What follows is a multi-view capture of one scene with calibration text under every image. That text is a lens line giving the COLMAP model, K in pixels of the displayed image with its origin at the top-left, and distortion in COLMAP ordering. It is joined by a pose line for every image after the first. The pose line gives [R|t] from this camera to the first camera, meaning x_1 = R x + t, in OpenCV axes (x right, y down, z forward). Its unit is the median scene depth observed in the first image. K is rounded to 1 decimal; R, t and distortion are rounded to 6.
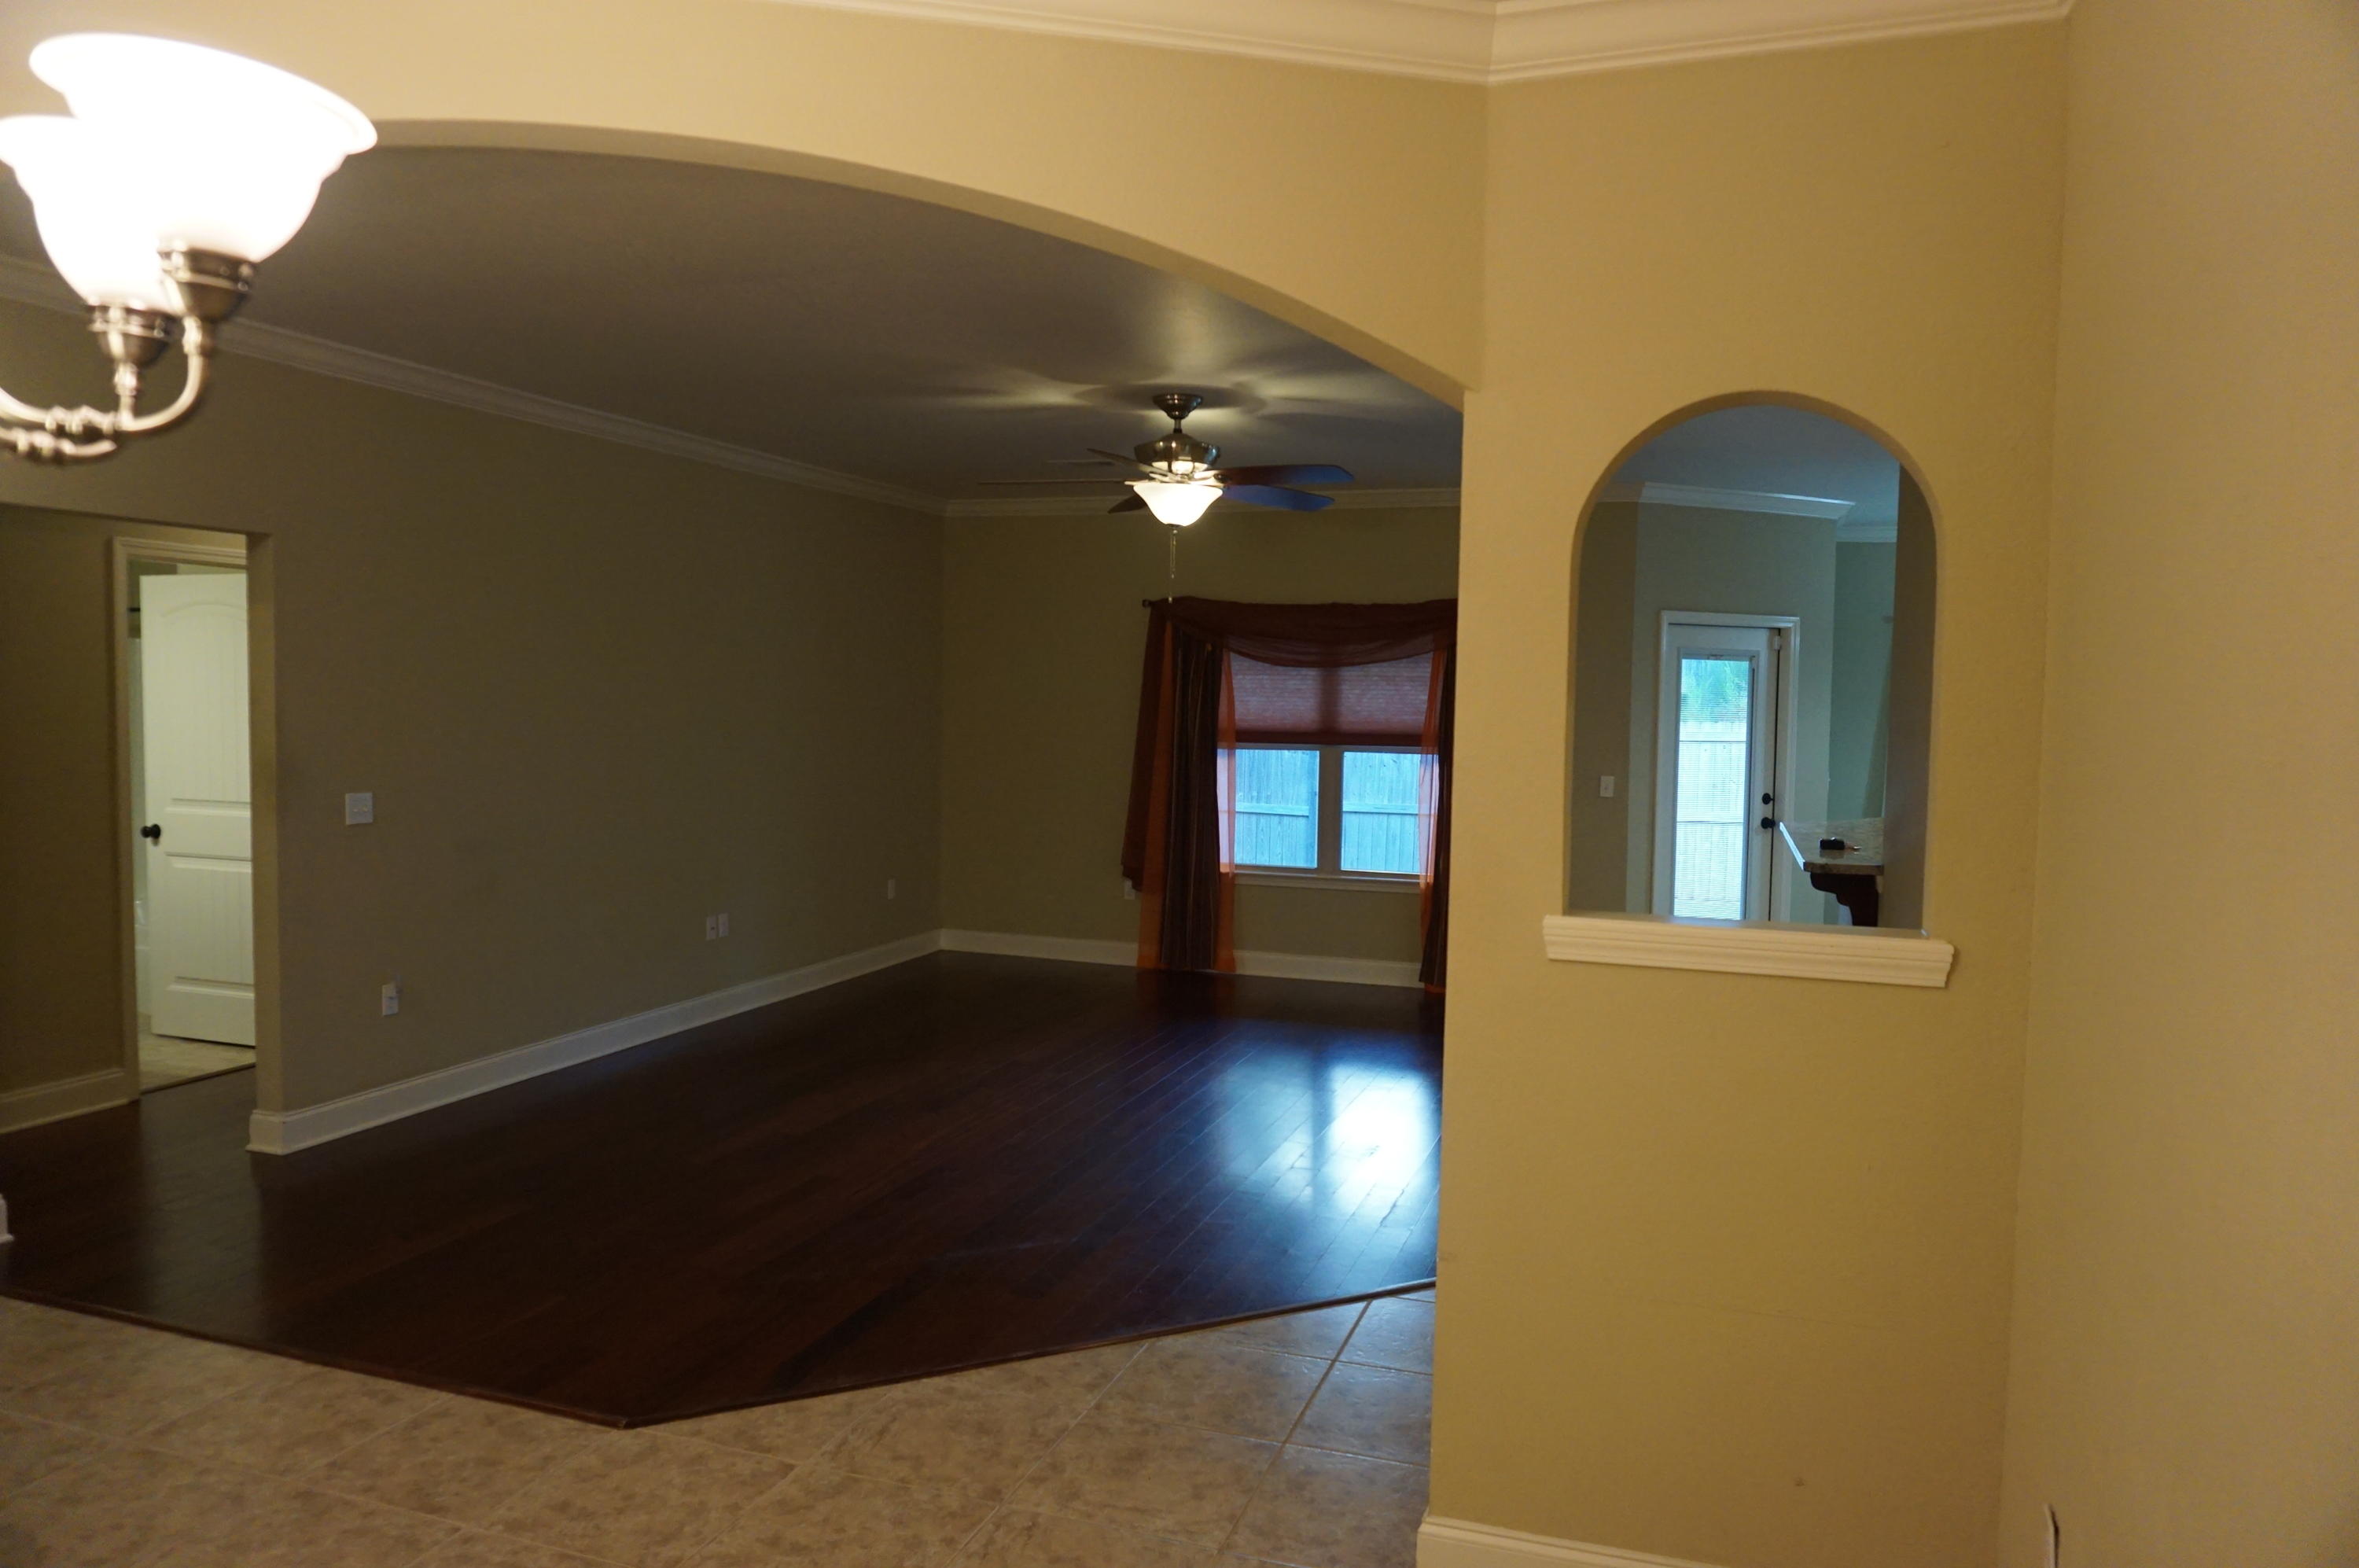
lens RADIAL K [[1565.8, 0, 1180.7], [0, 1565.8, 793.6], [0, 0, 1]] dist [-0.060912, 0.040896]
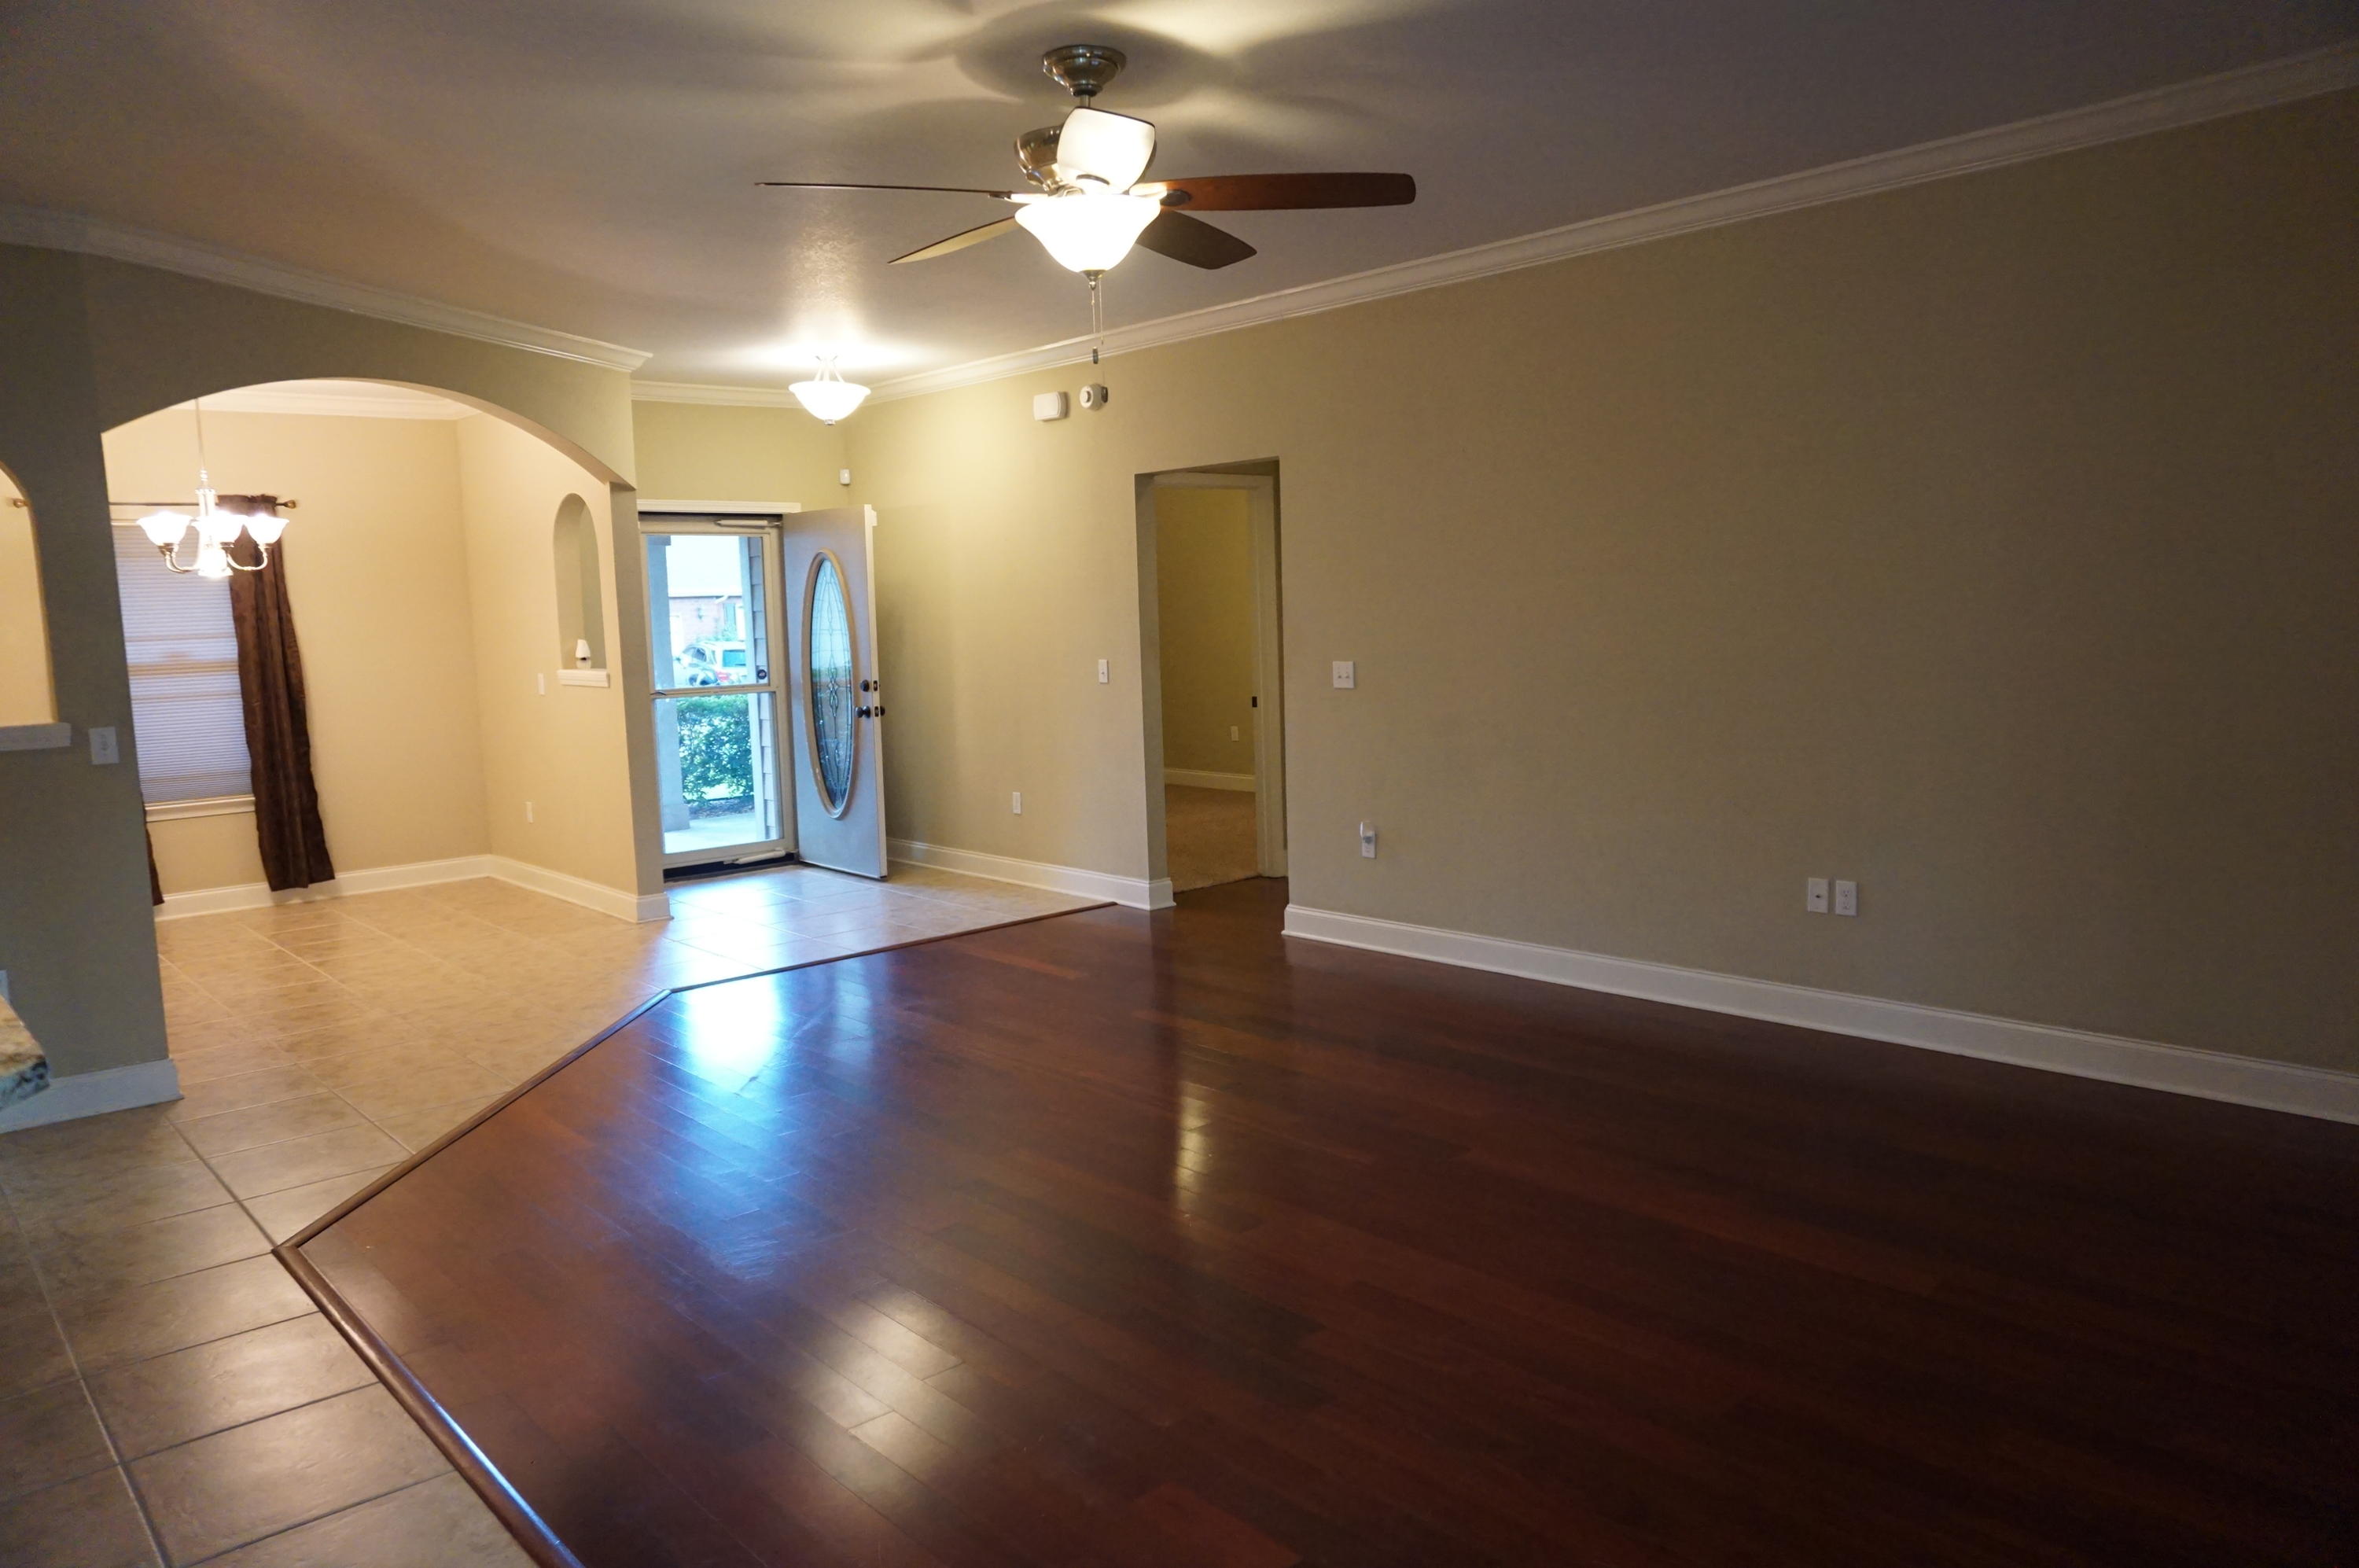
lens RADIAL K [[1565.8, 0, 1180.7], [0, 1565.8, 793.6], [0, 0, 1]] dist [-0.060912, 0.040896]
pose [[-0.479454, 0.106095, -0.871130, 0.357992], [-0.026450, 0.990467, 0.135186, -0.036026], [0.877168, 0.087857, -0.472078, 0.907045]]
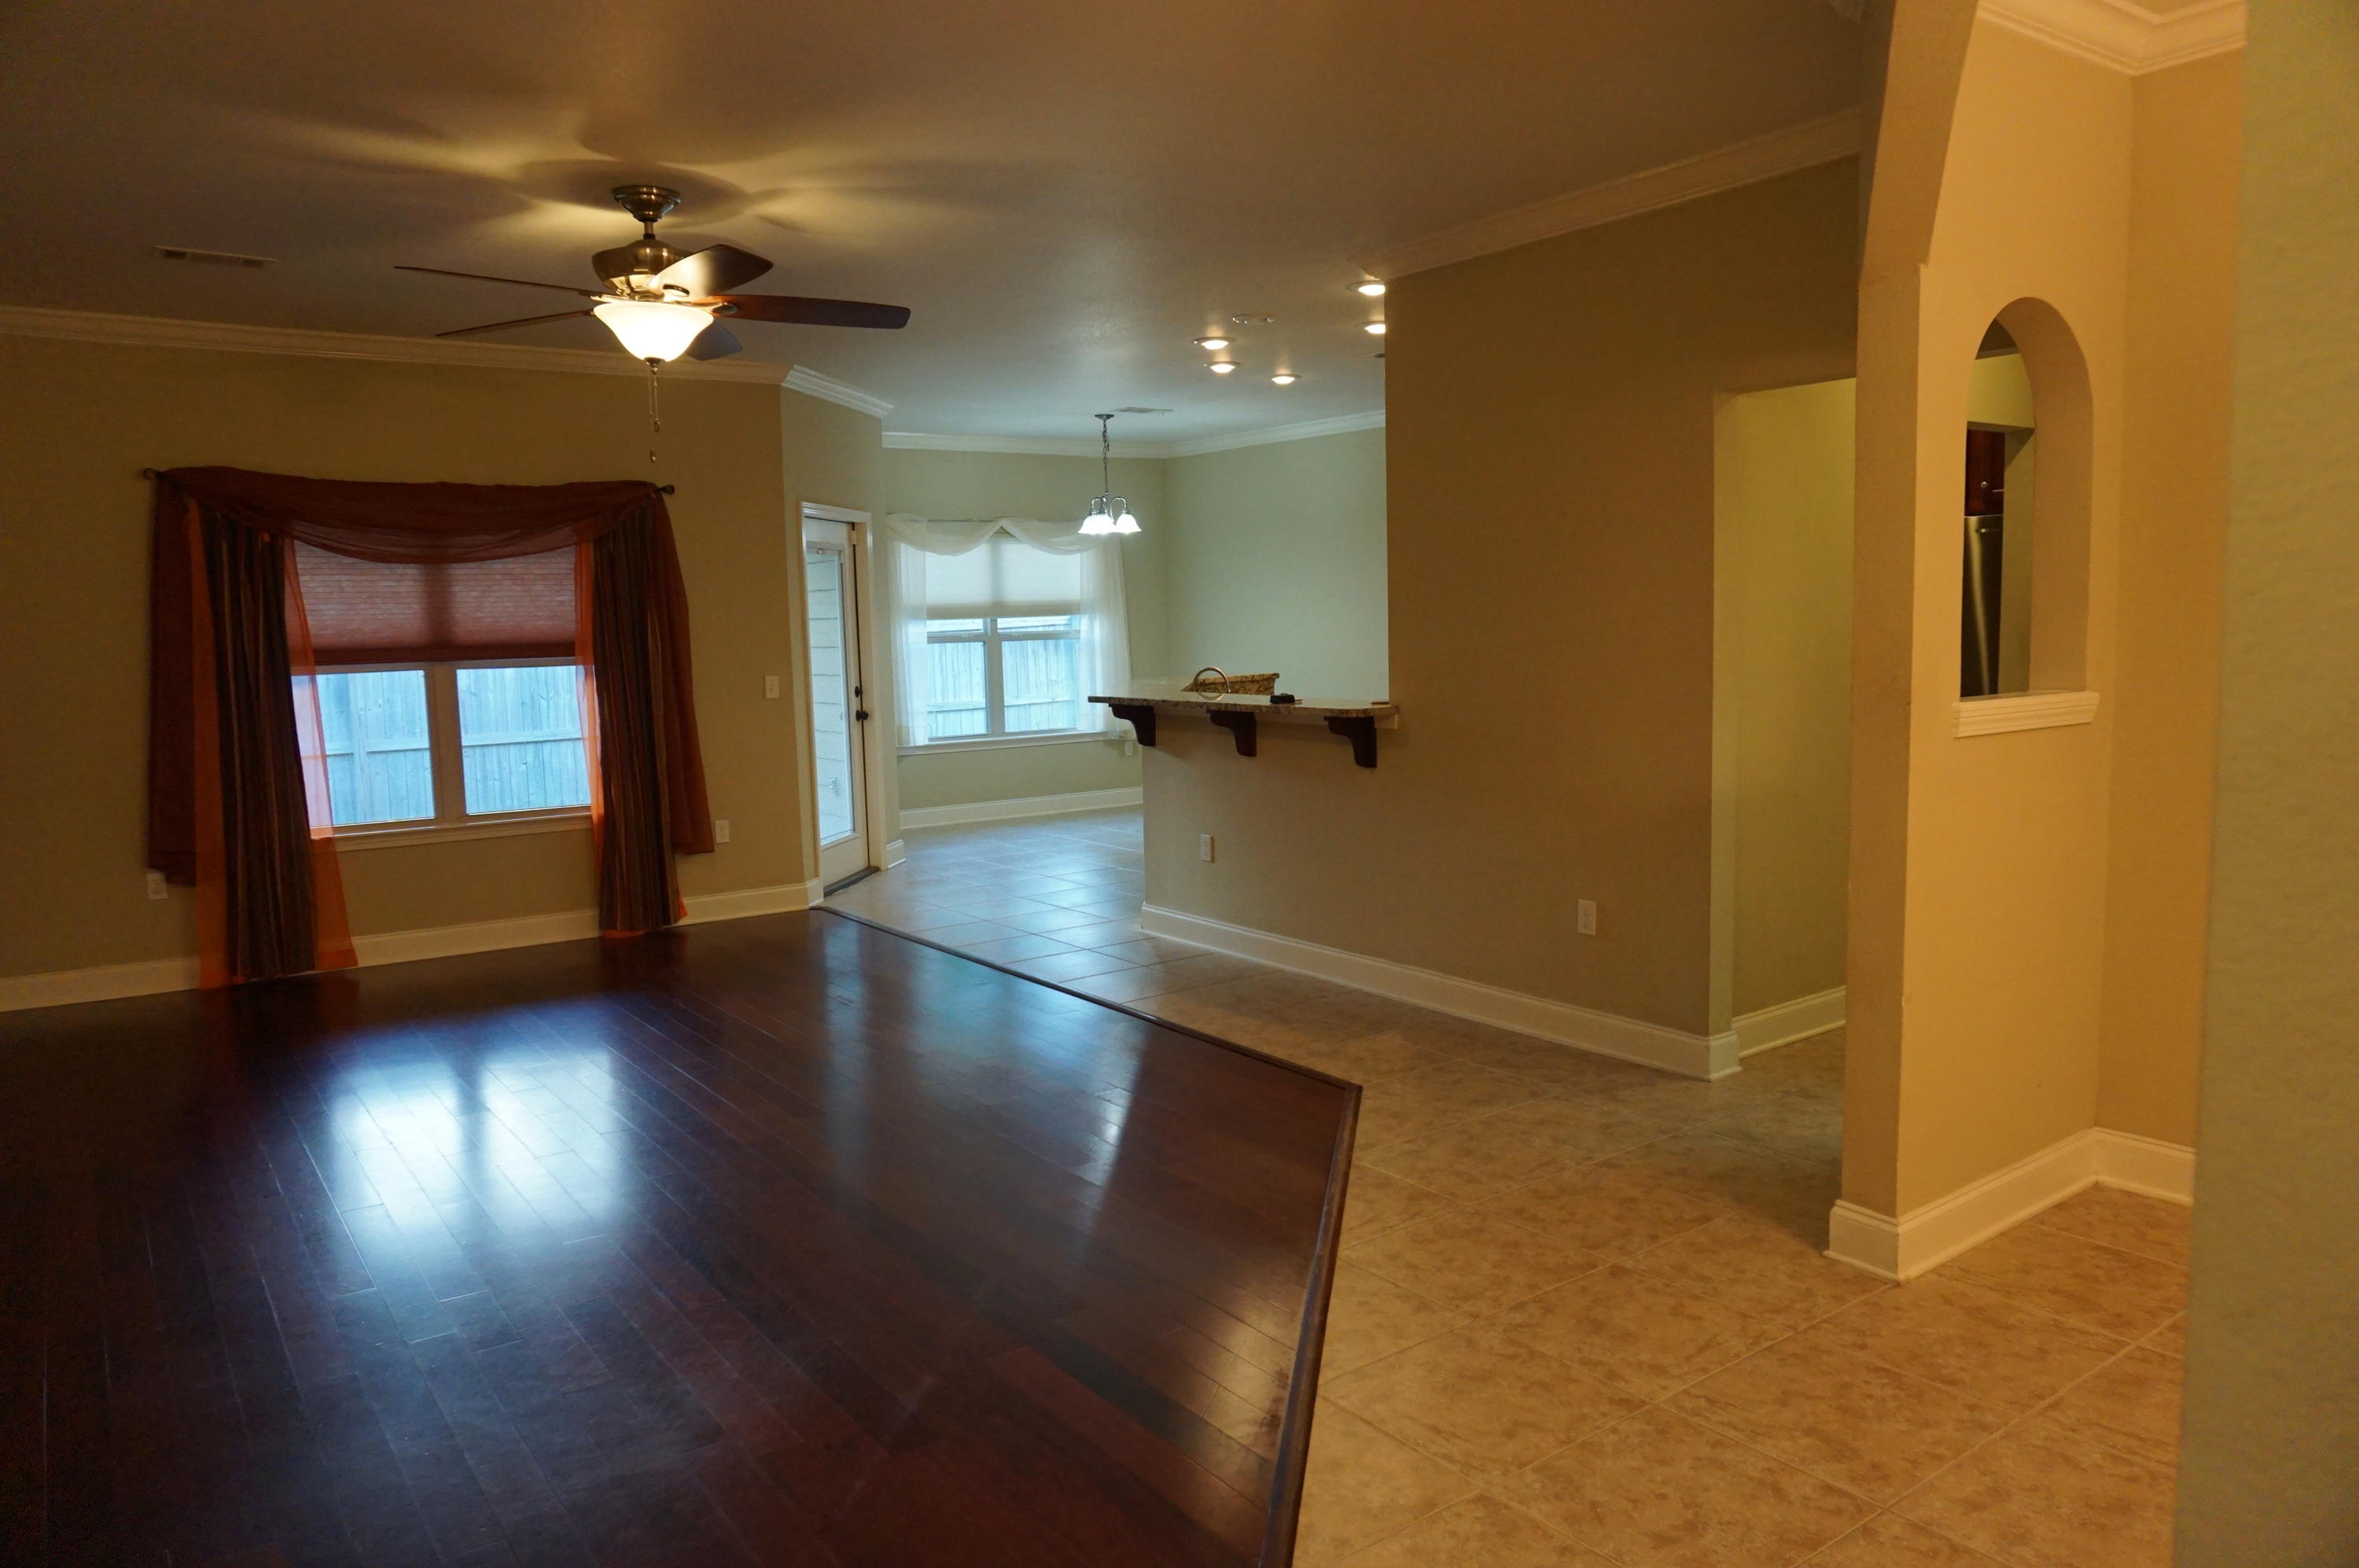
lens RADIAL K [[1565.8, 0, 1180.7], [0, 1565.8, 793.6], [0, 0, 1]] dist [-0.060912, 0.040896]
pose [[0.571125, -0.117847, 0.812360, -0.341611], [0.079521, 0.992929, 0.088135, -0.003770], [-0.817003, 0.014263, 0.576458, 0.237535]]
